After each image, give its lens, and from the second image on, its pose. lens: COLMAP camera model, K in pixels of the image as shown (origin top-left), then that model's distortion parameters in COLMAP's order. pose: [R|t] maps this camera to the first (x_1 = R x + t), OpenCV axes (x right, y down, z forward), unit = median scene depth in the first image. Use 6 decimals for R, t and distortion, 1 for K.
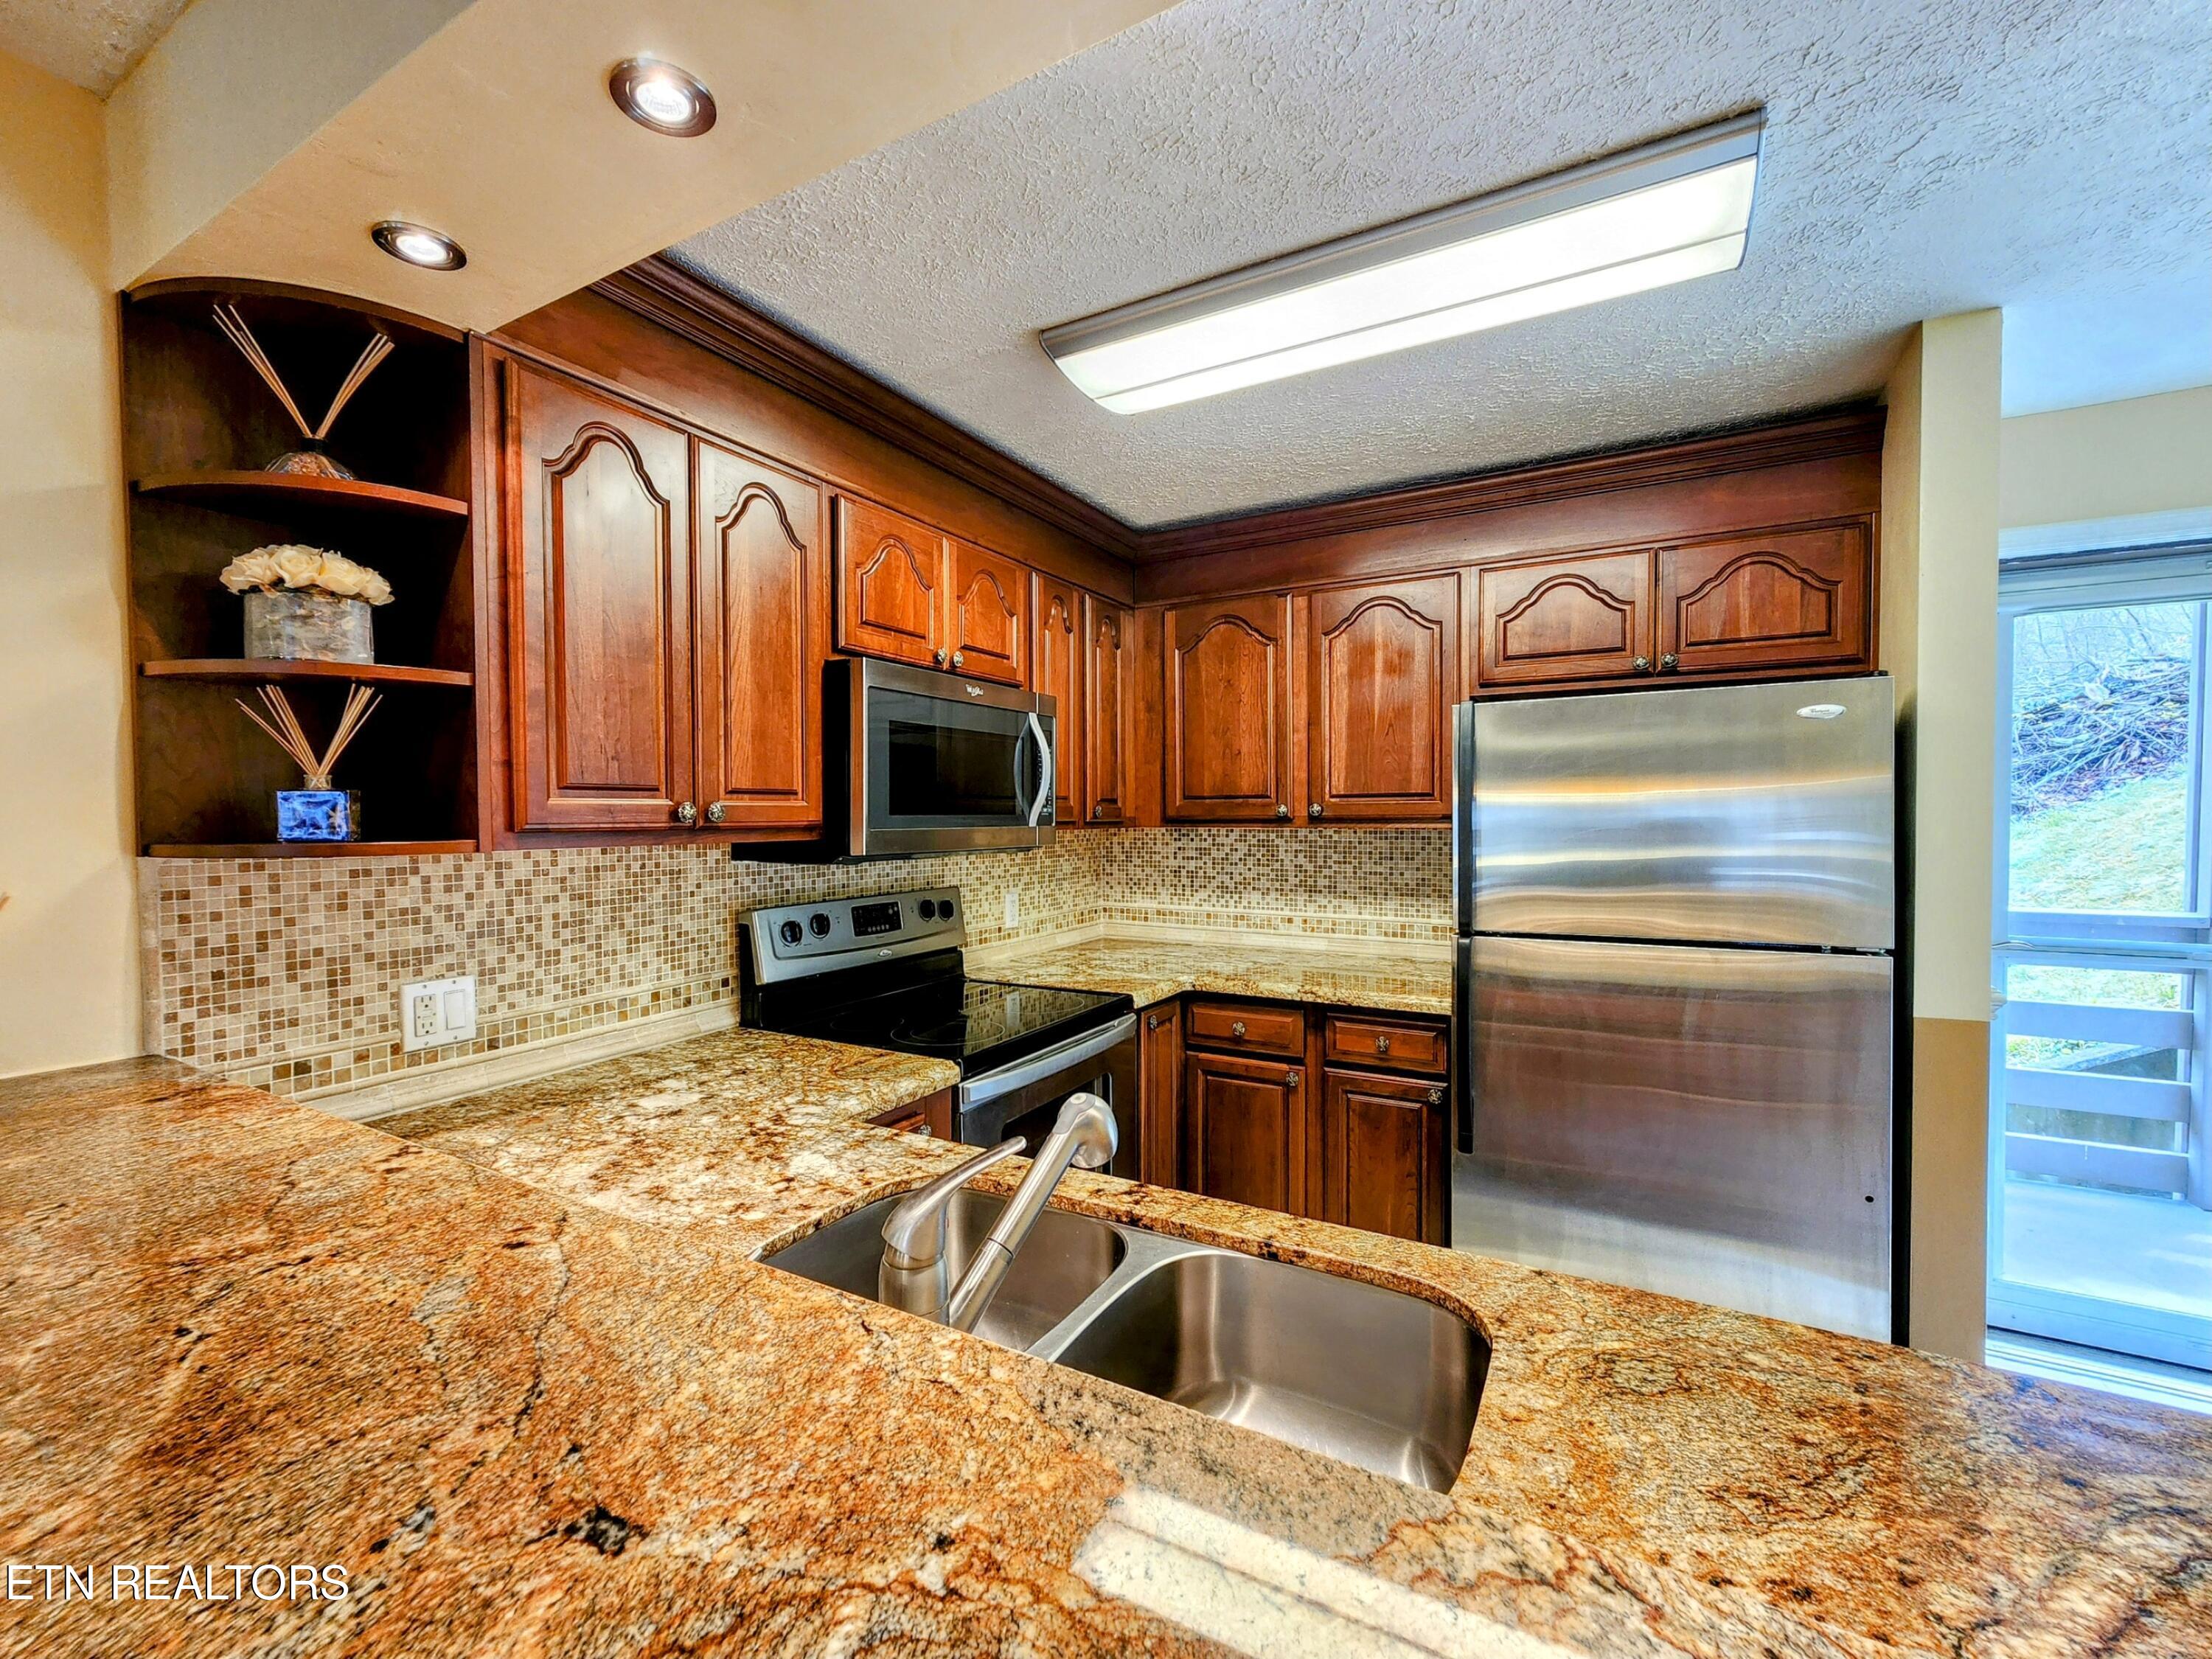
lens RADIAL K [[943.6, 0, 1094.2], [0, 943.6, 834.9], [0, 0, 1]] dist [-0.002023, 0.002485]
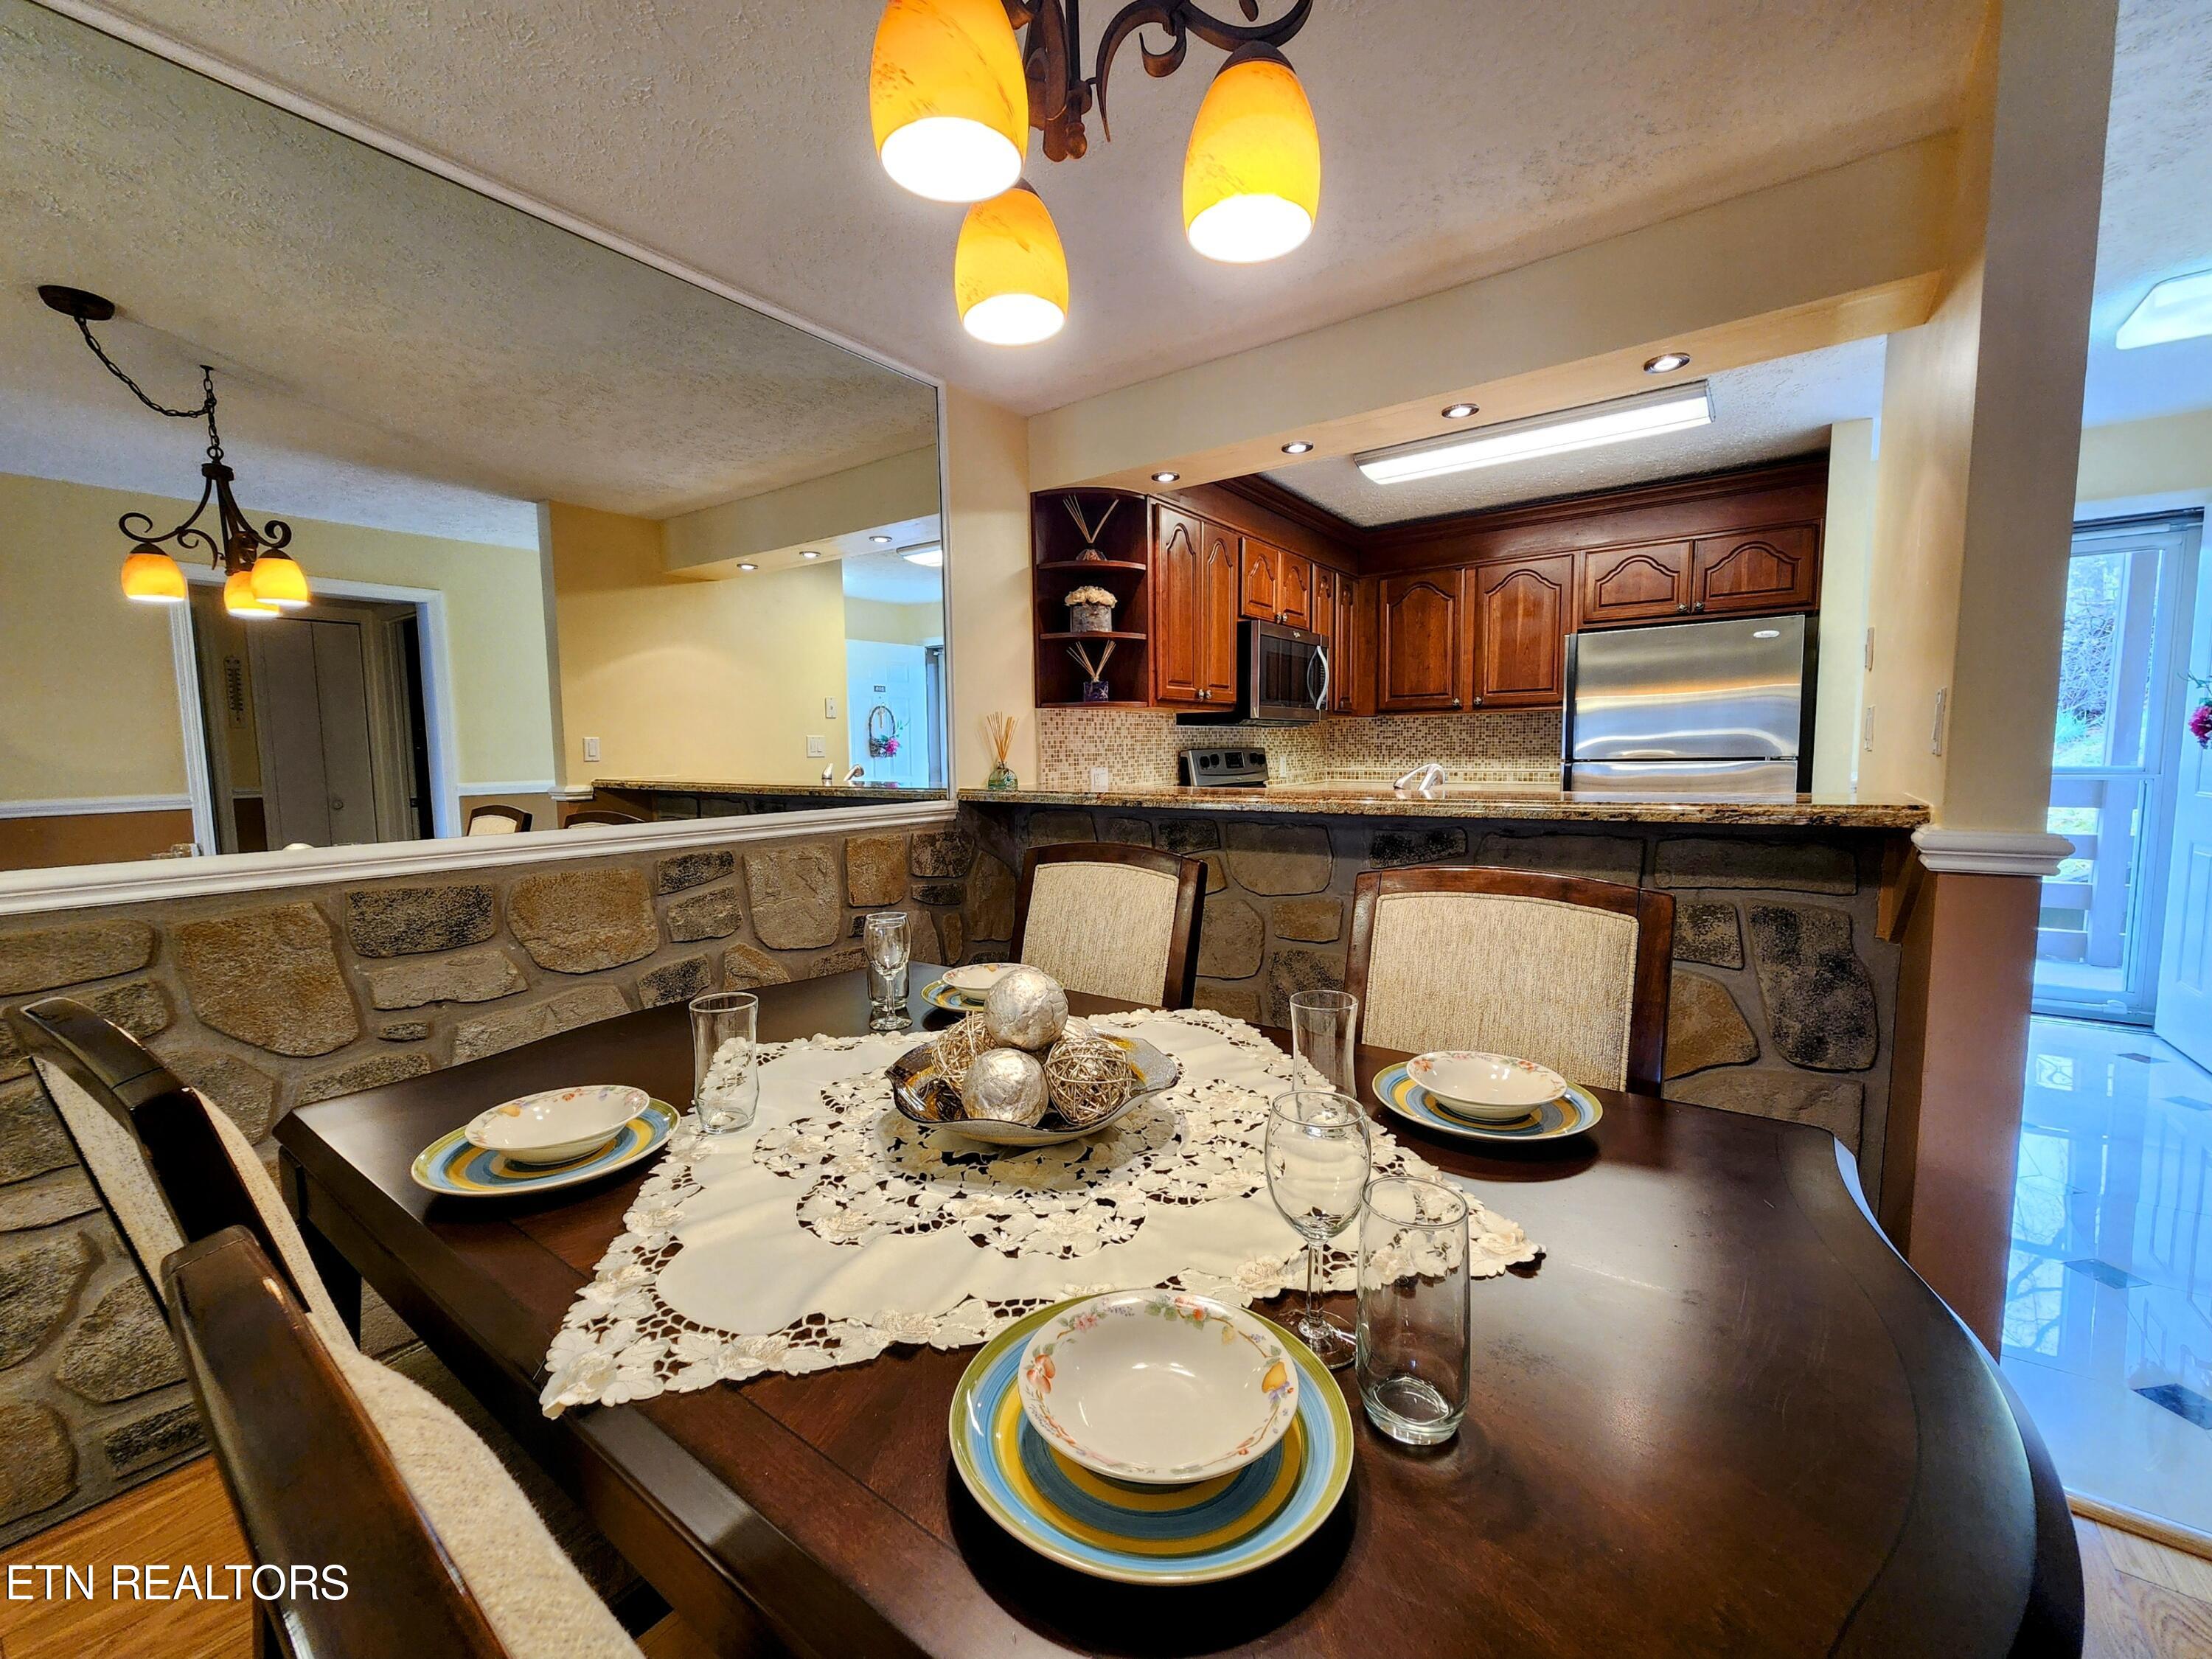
lens RADIAL K [[907.1, 0, 1093.5], [0, 907.1, 835.3], [0, 0, 1]] dist [-0.001940, 0.002769]
pose [[0.992516, 0.000348, -0.122114, -0.382625], [0.008799, 0.997193, 0.074356, 0.134491], [0.121797, -0.074874, 0.989727, -1.076635]]
